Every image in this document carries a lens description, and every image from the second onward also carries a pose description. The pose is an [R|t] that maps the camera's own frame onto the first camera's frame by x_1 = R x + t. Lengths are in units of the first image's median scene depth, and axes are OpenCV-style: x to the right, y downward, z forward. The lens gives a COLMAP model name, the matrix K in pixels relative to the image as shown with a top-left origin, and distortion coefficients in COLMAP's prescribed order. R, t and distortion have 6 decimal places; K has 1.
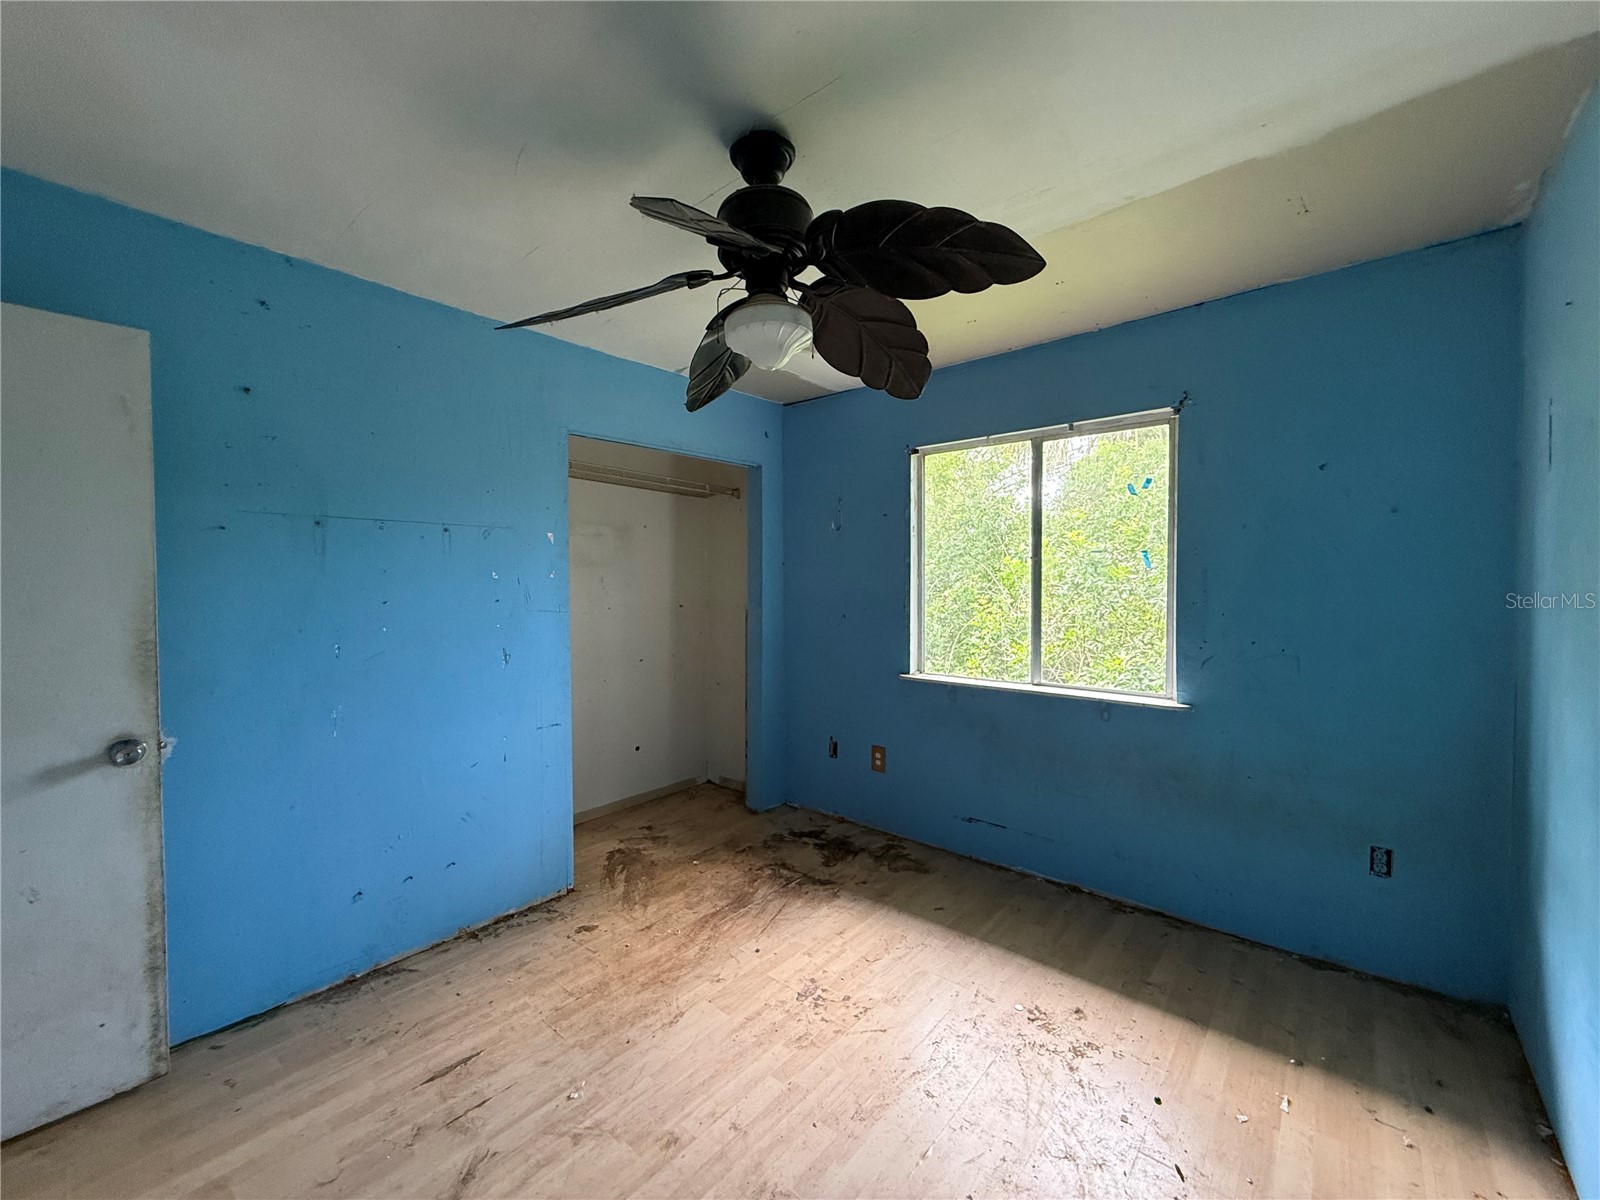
lens RADIAL K [[639.5, 0, 805.8], [0, 639.5, 599.2], [0, 0, 1]] dist [-0.001006, 0.000554]
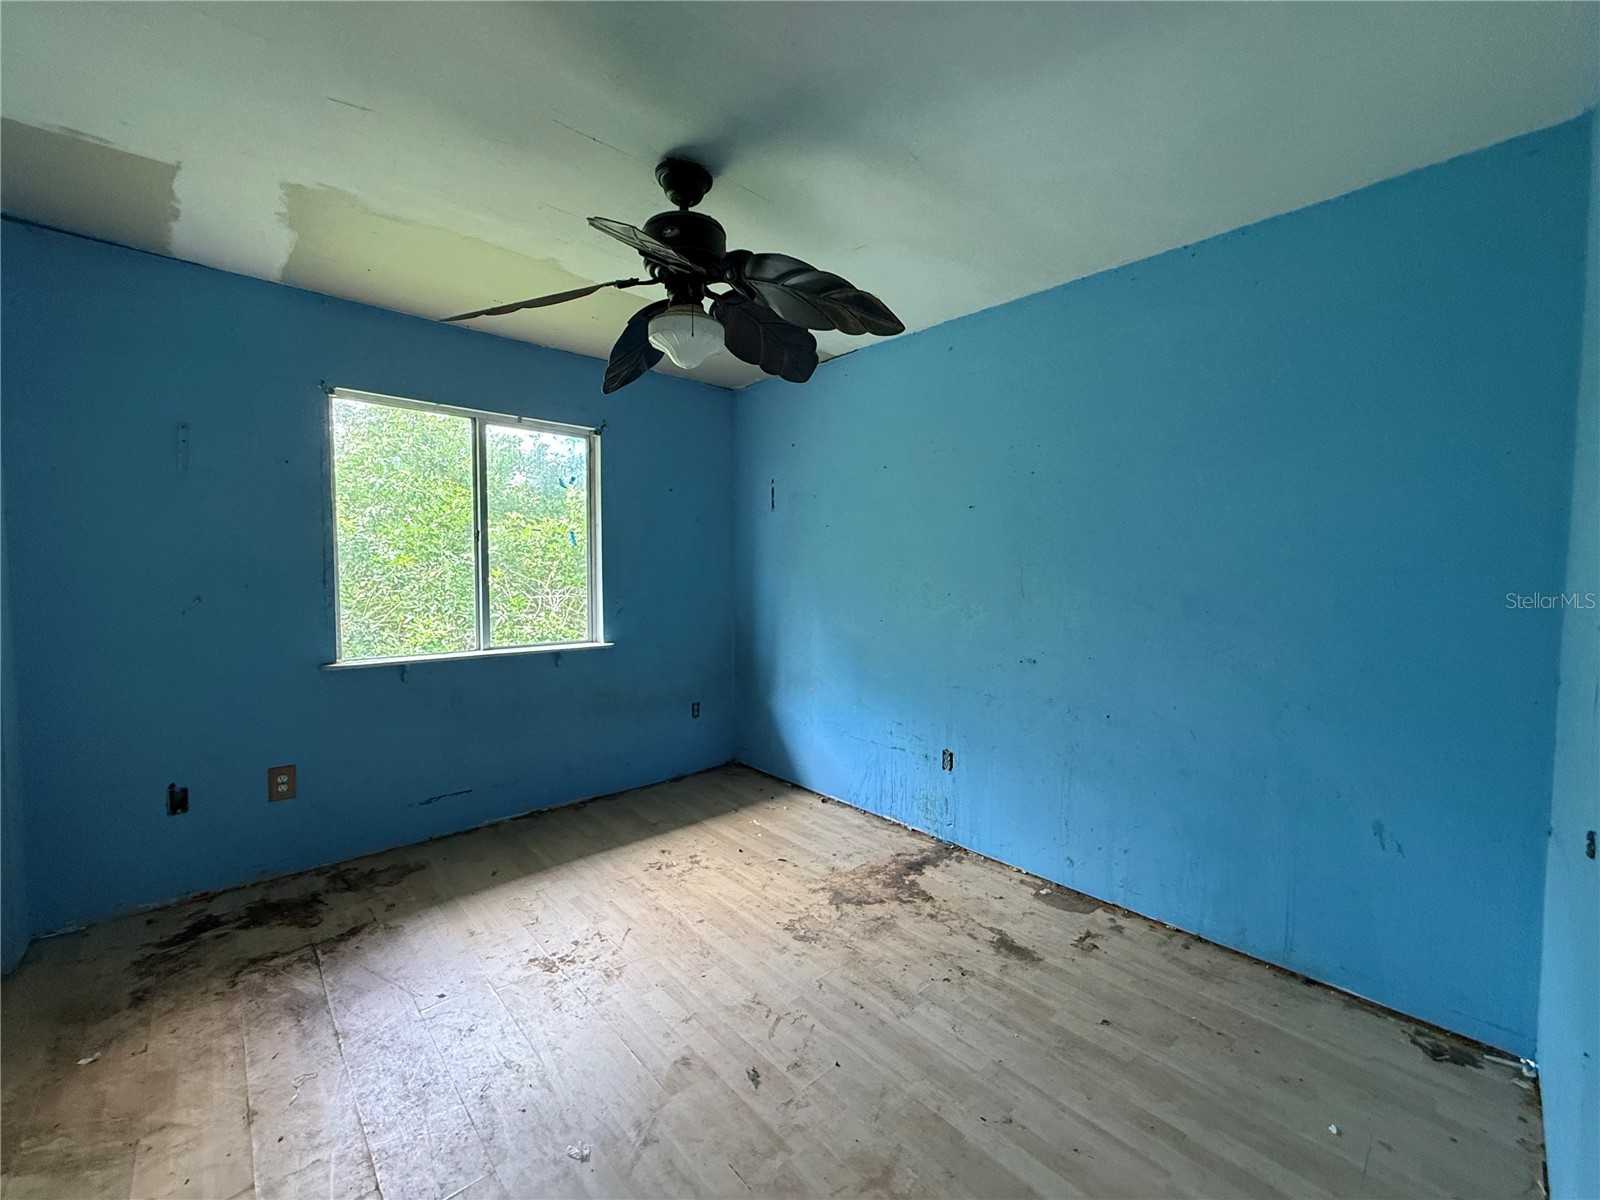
lens RADIAL K [[639.5, 0, 795.8], [0, 639.5, 597.0], [0, 0, 1]] dist [-0.001006, 0.000554]
pose [[0.125759, -0.045980, 0.990995, -0.657373], [0.014470, 0.998904, 0.044511, 0.004783], [-0.991955, 0.008742, 0.126287, 0.355624]]
